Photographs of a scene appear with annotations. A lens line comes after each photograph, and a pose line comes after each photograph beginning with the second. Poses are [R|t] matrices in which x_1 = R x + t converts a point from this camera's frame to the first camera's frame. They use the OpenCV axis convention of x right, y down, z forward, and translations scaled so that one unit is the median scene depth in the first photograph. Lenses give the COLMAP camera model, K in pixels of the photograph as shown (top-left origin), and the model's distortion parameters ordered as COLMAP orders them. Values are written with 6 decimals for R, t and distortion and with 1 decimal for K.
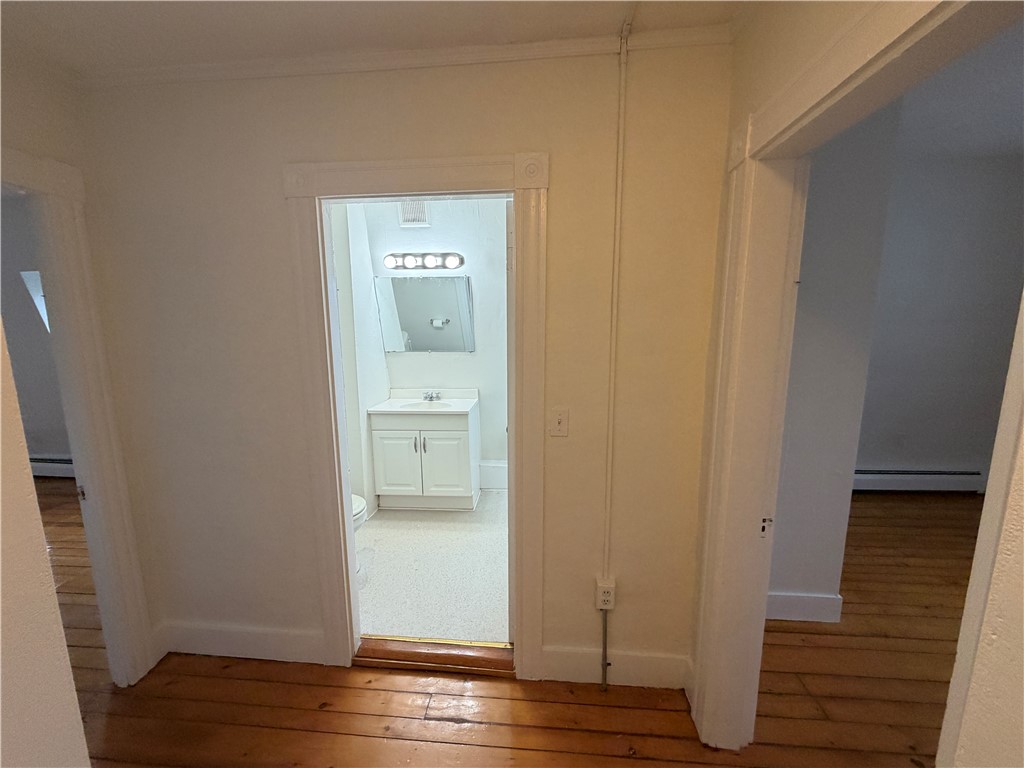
lens RADIAL K [[407.4, 0, 508.8], [0, 407.4, 386.6], [0, 0, 1]] dist [0.001658, -0.000917]
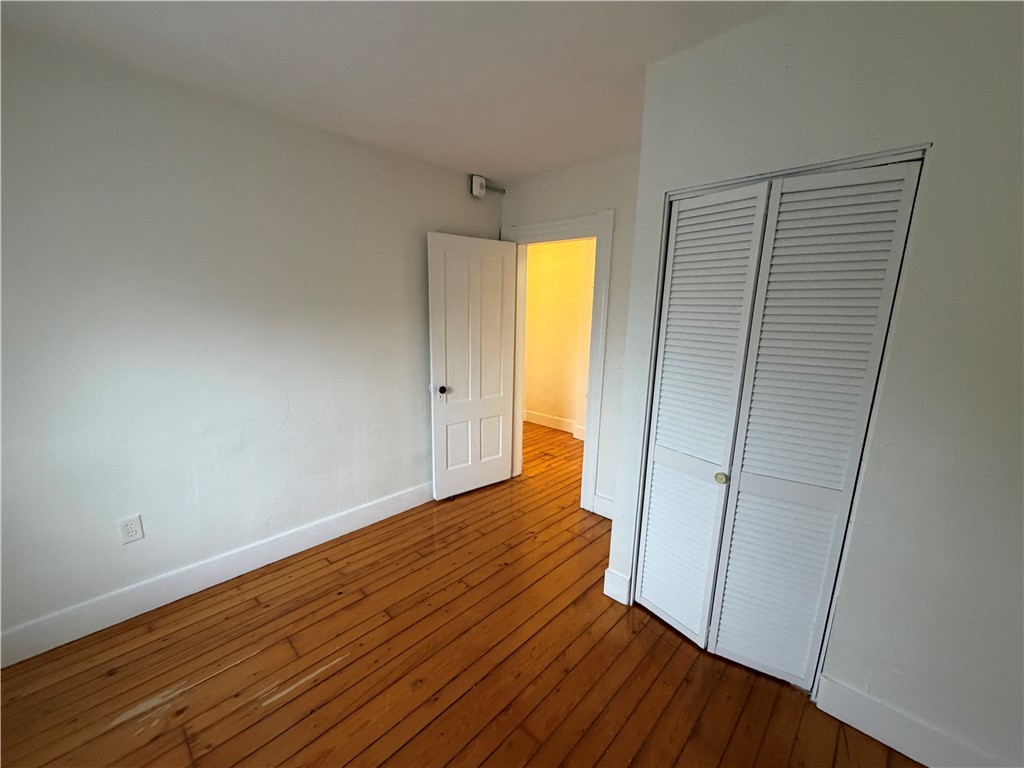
lens RADIAL K [[407.4, 0, 510.9], [0, 407.4, 387.3], [0, 0, 1]] dist [0.001658, -0.000917]
pose [[-0.629817, 0.154663, -0.761190, 1.658259], [-0.135265, 0.943163, 0.303558, -0.216876], [0.764875, 0.294149, -0.573100, 1.246559]]
